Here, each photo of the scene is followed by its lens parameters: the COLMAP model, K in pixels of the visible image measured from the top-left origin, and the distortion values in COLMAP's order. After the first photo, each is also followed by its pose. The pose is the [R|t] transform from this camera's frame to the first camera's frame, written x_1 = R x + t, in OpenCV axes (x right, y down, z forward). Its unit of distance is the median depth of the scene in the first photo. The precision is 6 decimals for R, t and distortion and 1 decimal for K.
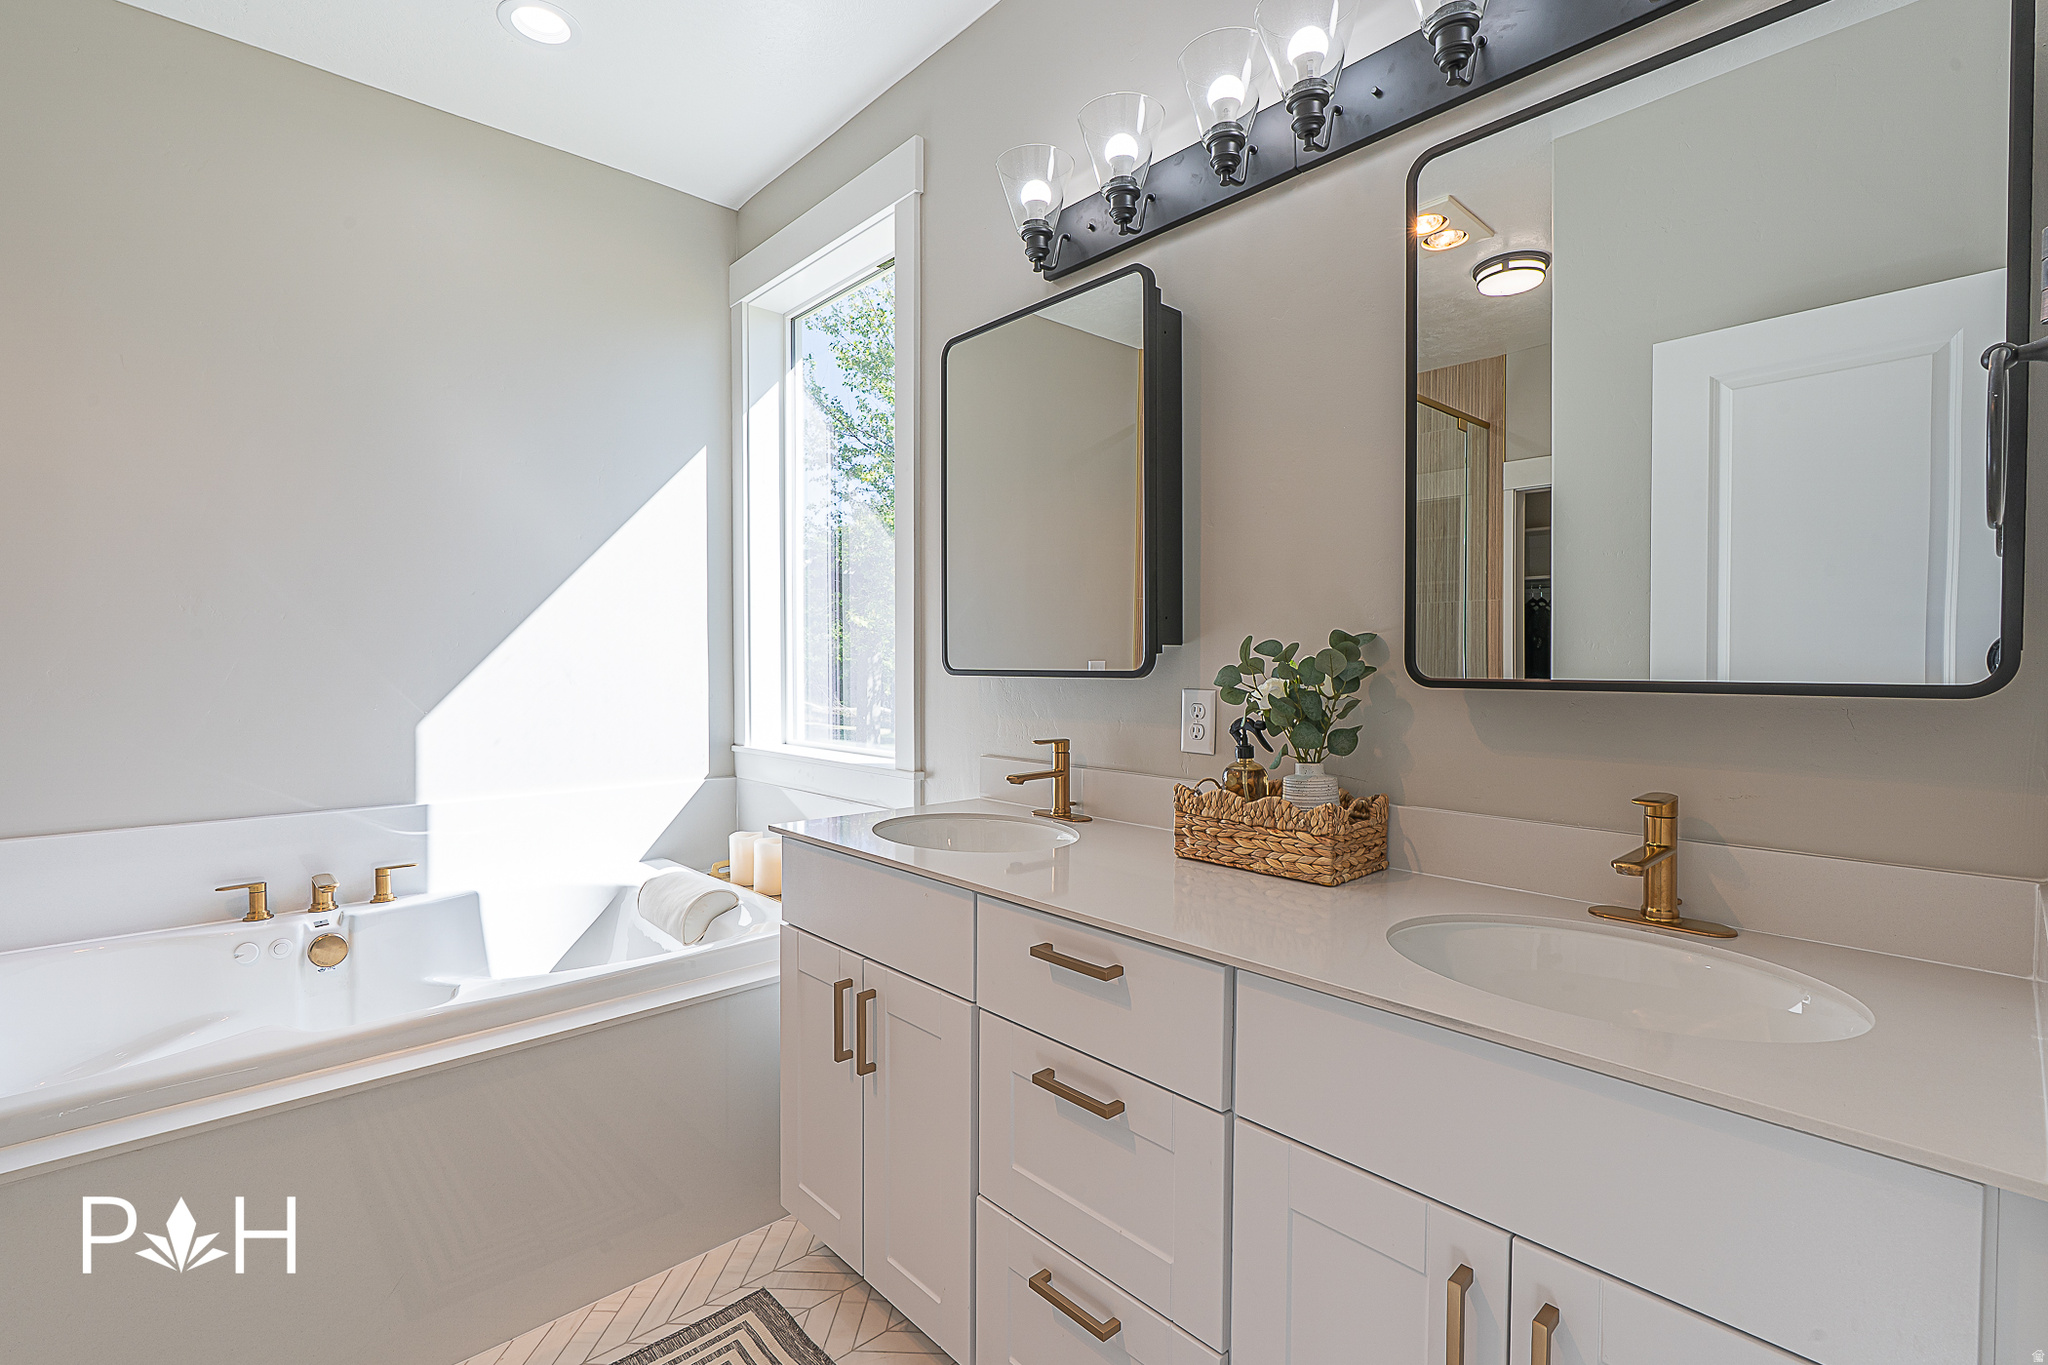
lens RADIAL K [[931.9, 0, 1025.8], [0, 931.9, 678.7], [0, 0, 1]] dist [-0.008737, 0.003245]
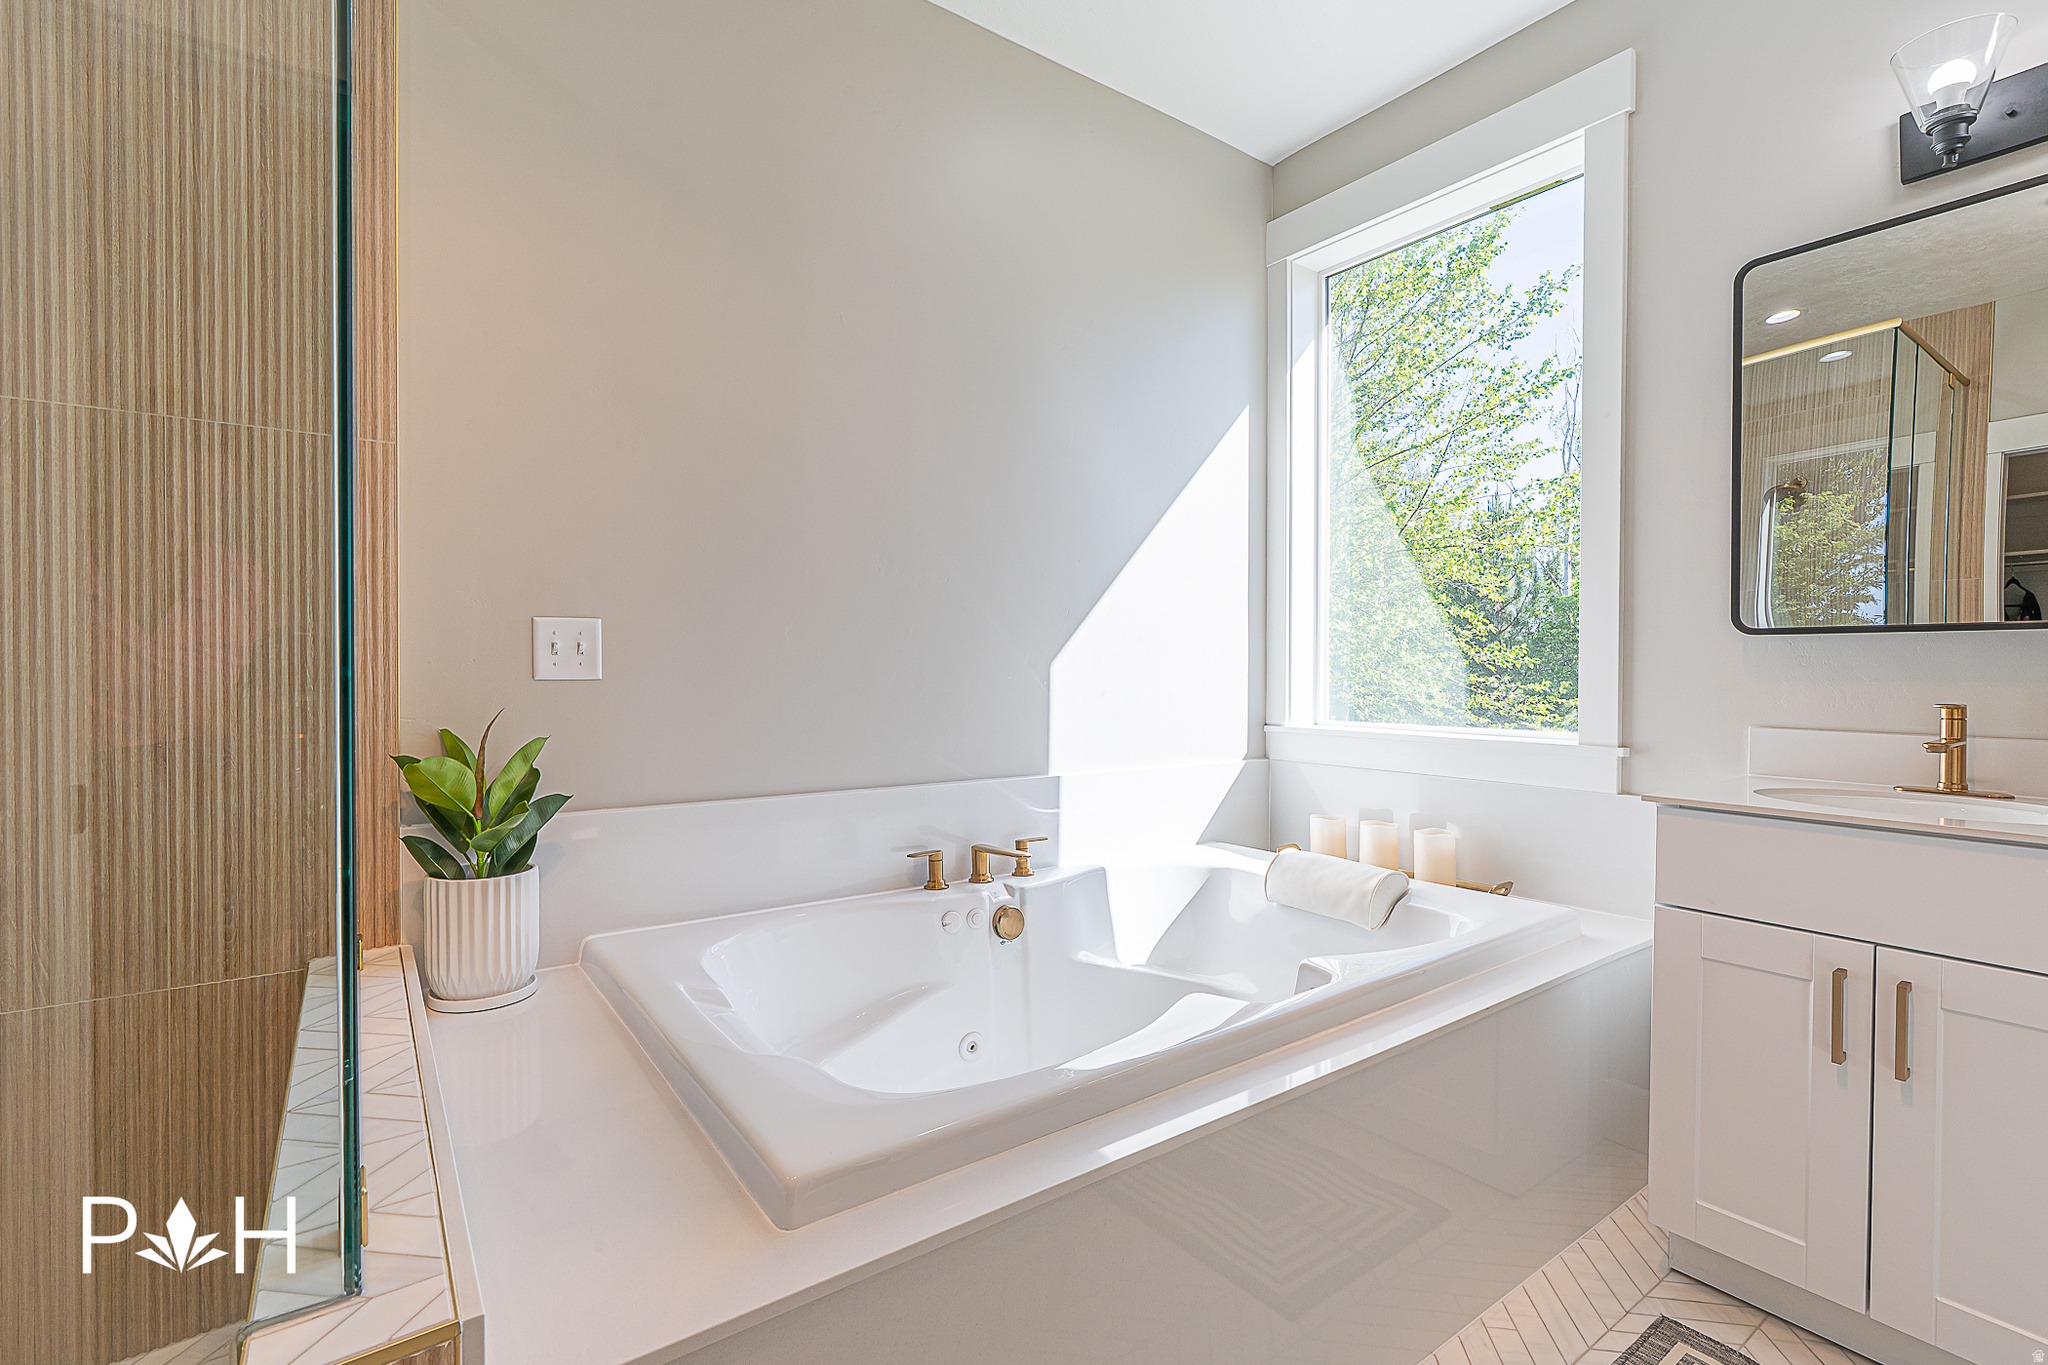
lens RADIAL K [[931.9, 0, 1006.8], [0, 931.9, 677.8], [0, 0, 1]] dist [-0.008737, 0.003245]
pose [[0.991952, 0.003668, -0.126561, -0.808474], [-0.004933, 0.999941, -0.009691, 0.059312], [0.126518, 0.010237, 0.991912, 0.037049]]
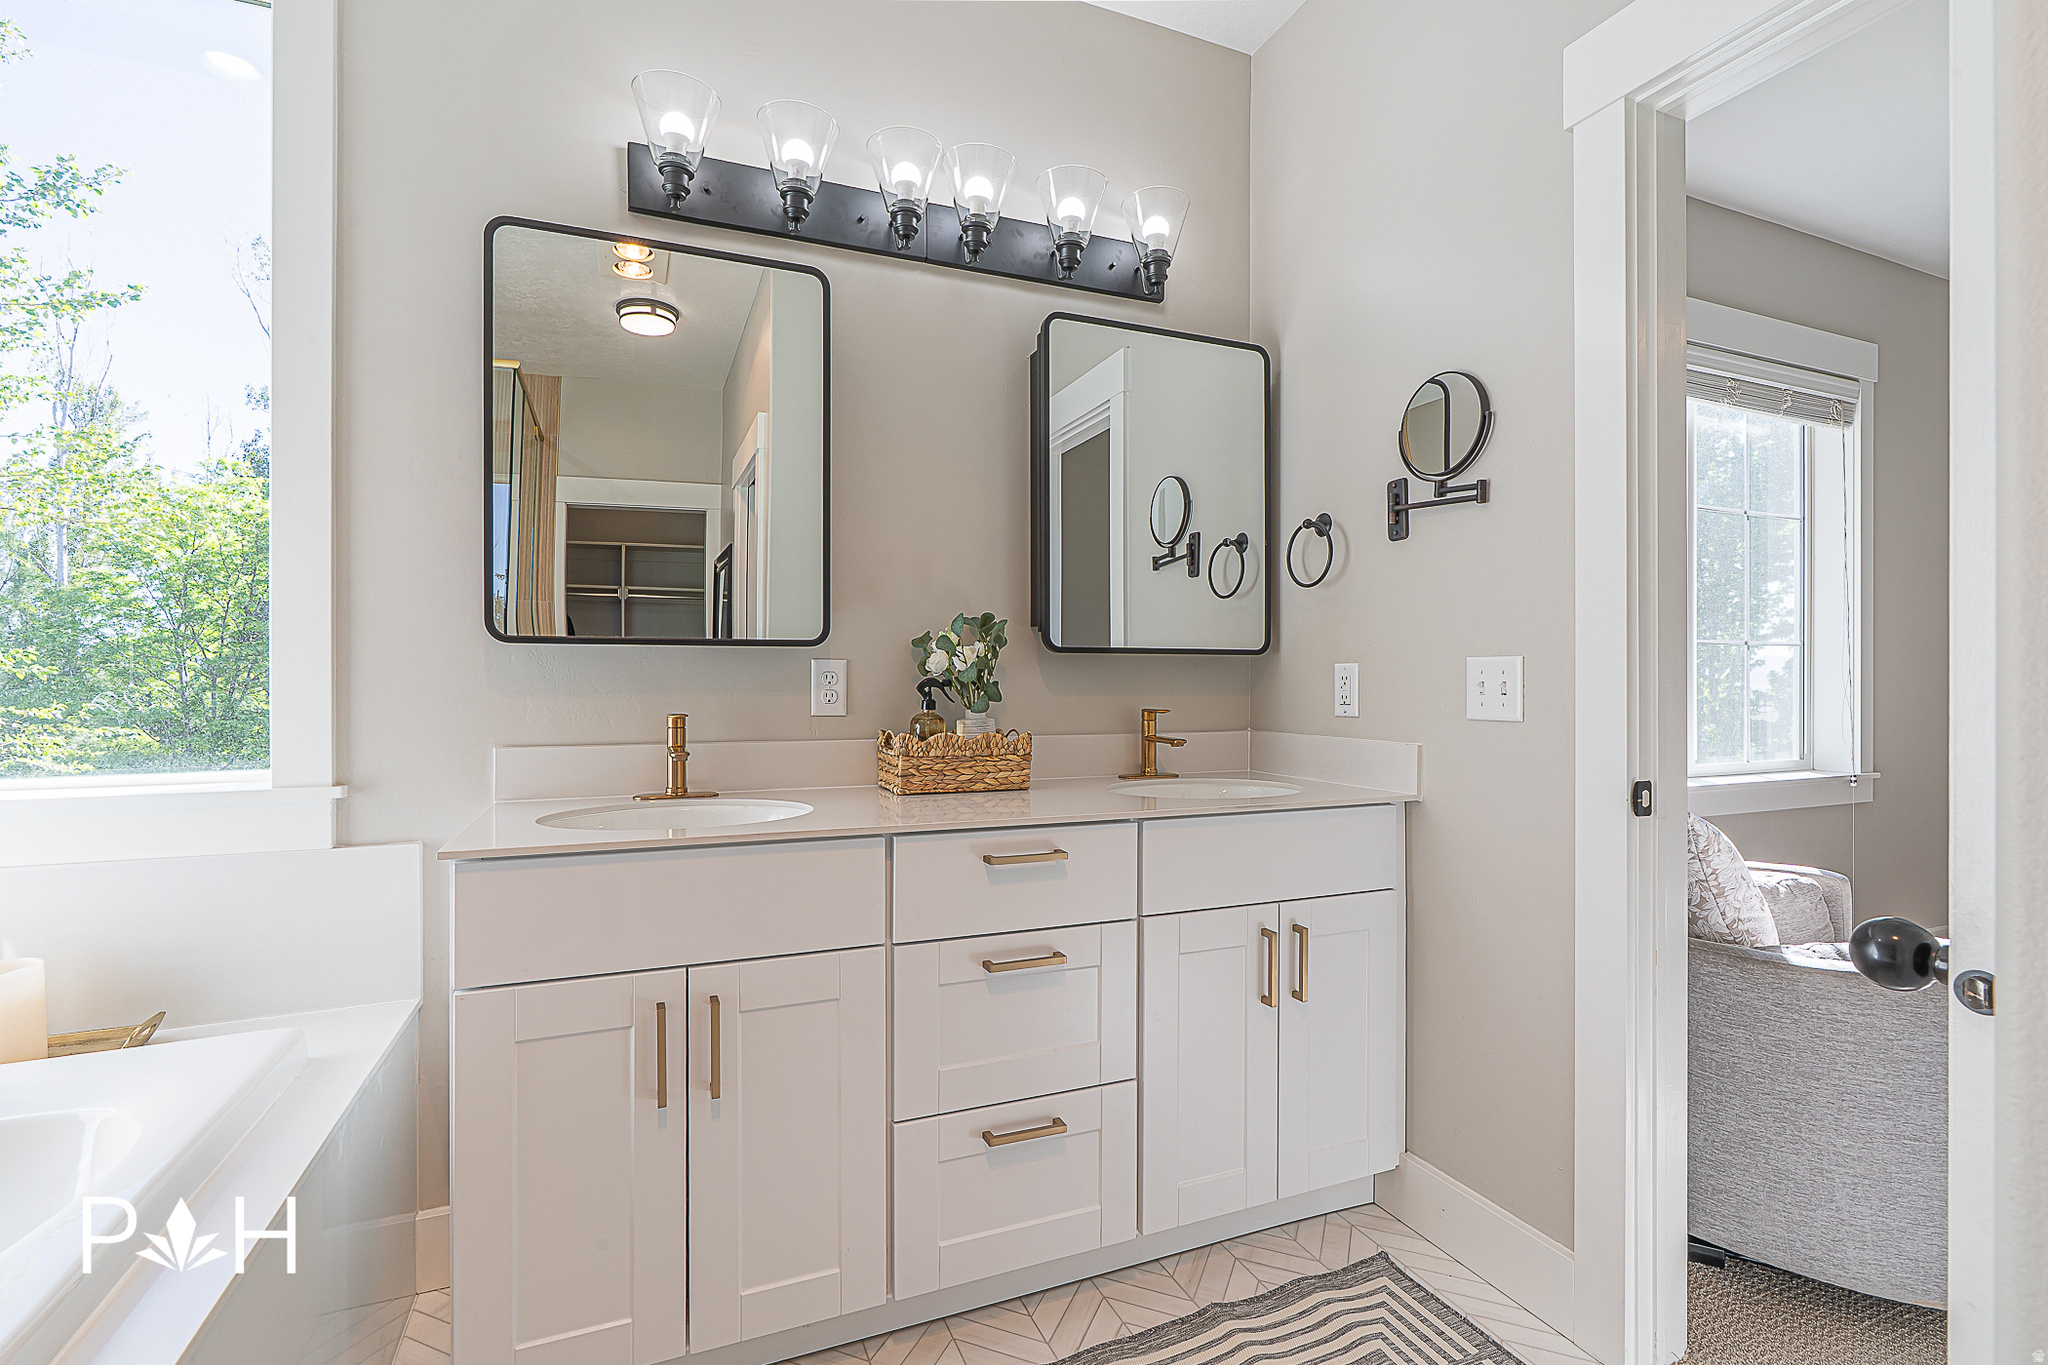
lens RADIAL K [[931.9, 0, 1041.4], [0, 931.9, 681.5], [0, 0, 1]] dist [-0.008737, 0.003245]
pose [[0.330853, 0.002812, 0.943678, -0.798019], [0.019722, 0.999757, -0.009894, 0.054859], [-0.943476, 0.021884, 0.330717, 0.388323]]
